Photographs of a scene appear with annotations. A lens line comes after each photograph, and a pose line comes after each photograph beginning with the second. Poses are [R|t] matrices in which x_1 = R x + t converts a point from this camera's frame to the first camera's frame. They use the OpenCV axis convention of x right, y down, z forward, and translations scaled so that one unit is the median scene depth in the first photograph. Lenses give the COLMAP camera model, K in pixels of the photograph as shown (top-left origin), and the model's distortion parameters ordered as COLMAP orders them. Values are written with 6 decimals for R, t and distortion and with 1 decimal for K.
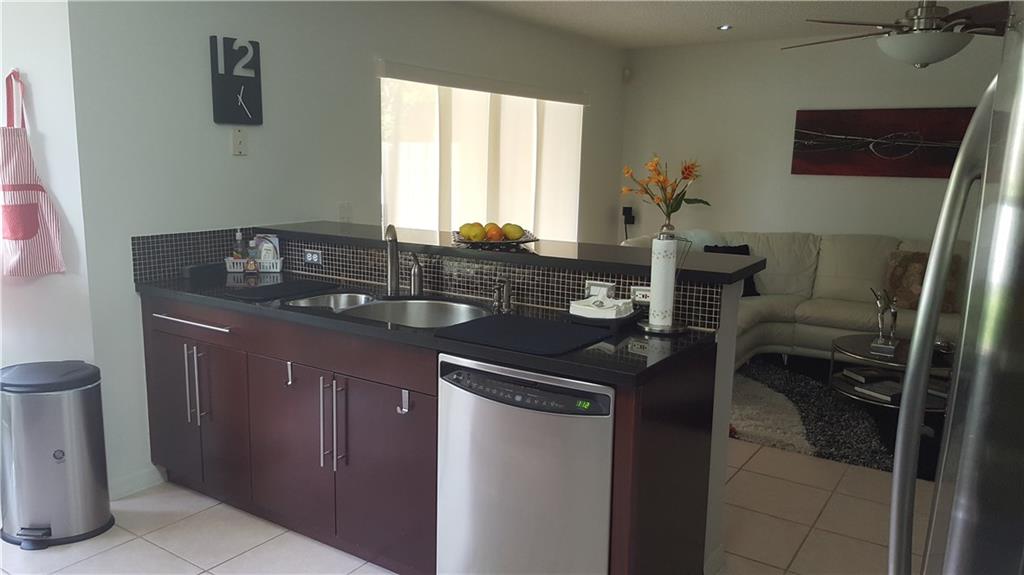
lens RADIAL K [[758.2, 0, 507.7], [0, 758.2, 292.1], [0, 0, 1]] dist [0.152344, -0.268321]
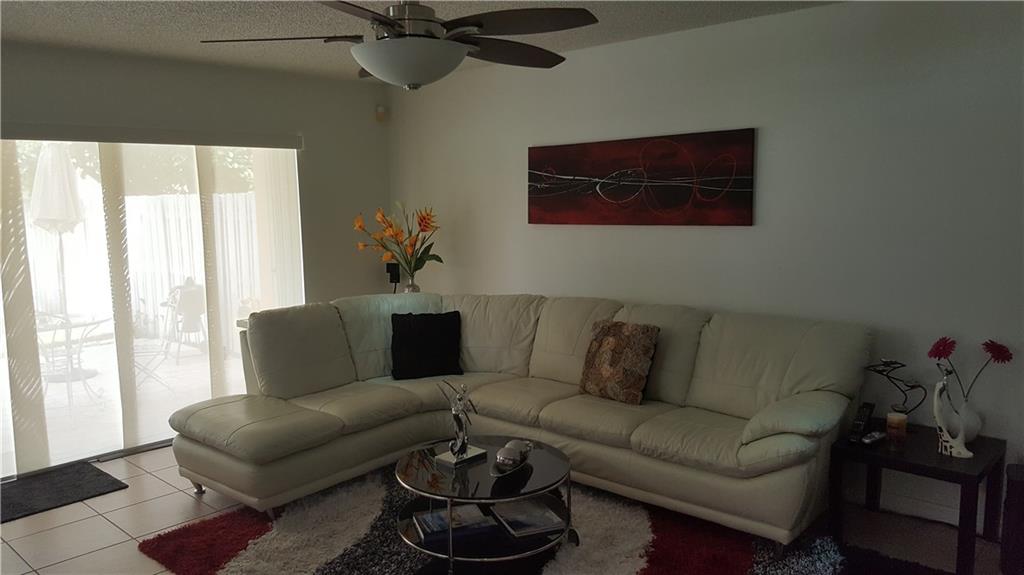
lens RADIAL K [[758.2, 0, 507.7], [0, 758.2, 292.1], [0, 0, 1]] dist [0.152344, -0.268321]
pose [[0.986541, -0.018755, -0.162435, 0.482098], [0.011047, 0.998775, -0.048224, -0.040682], [0.163140, 0.045780, 0.985540, 0.197368]]
